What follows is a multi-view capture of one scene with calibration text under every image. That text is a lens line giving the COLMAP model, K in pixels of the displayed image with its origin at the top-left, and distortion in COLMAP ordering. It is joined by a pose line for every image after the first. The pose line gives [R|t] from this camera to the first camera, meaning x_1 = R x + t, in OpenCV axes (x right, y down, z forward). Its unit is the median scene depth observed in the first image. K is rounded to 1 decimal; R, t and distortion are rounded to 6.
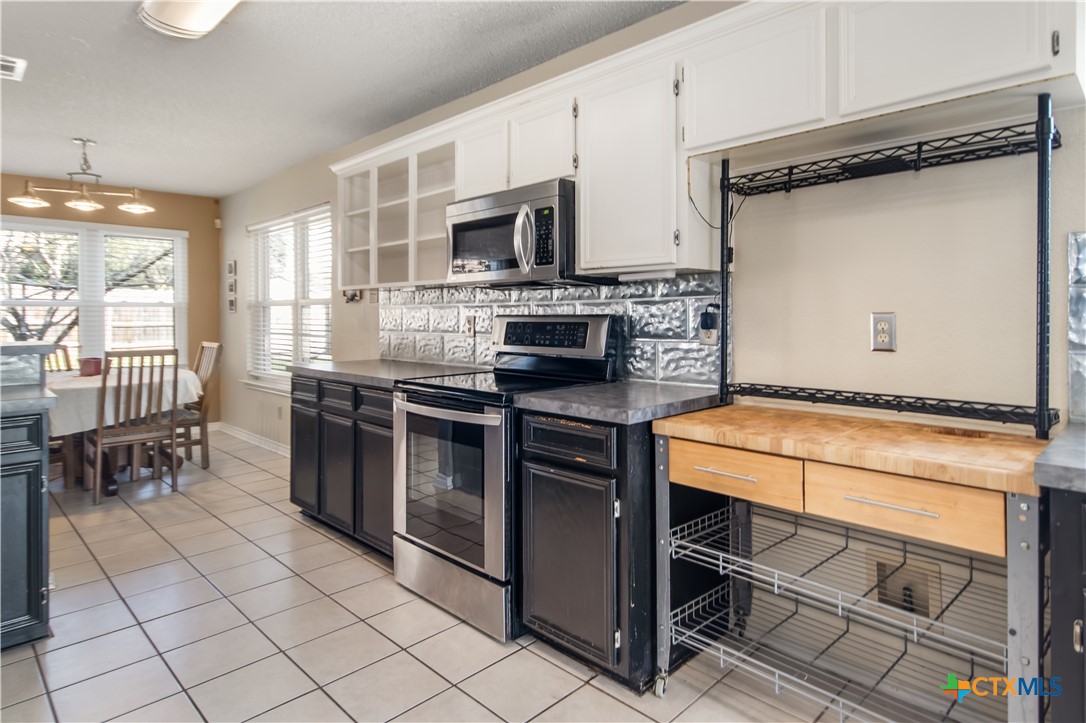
lens RADIAL K [[598.9, 0, 545.4], [0, 598.9, 310.6], [0, 0, 1]] dist [0.014706, 0.000344]
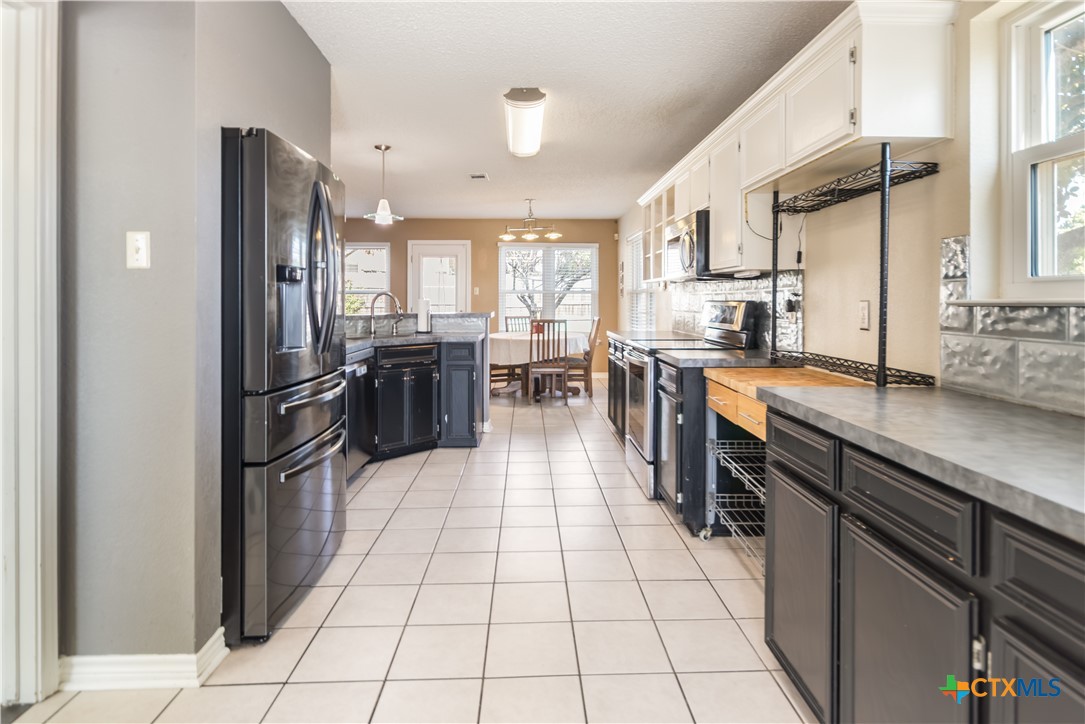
lens RADIAL K [[557.4, 0, 544.5], [0, 557.4, 299.3], [0, 0, 1]] dist [0.001171, 0.000105]
pose [[0.729110, 0.004775, -0.684380, 0.396385], [0.000148, 0.999975, 0.007136, -0.003365], [0.684397, -0.005304, 0.729090, -0.159615]]
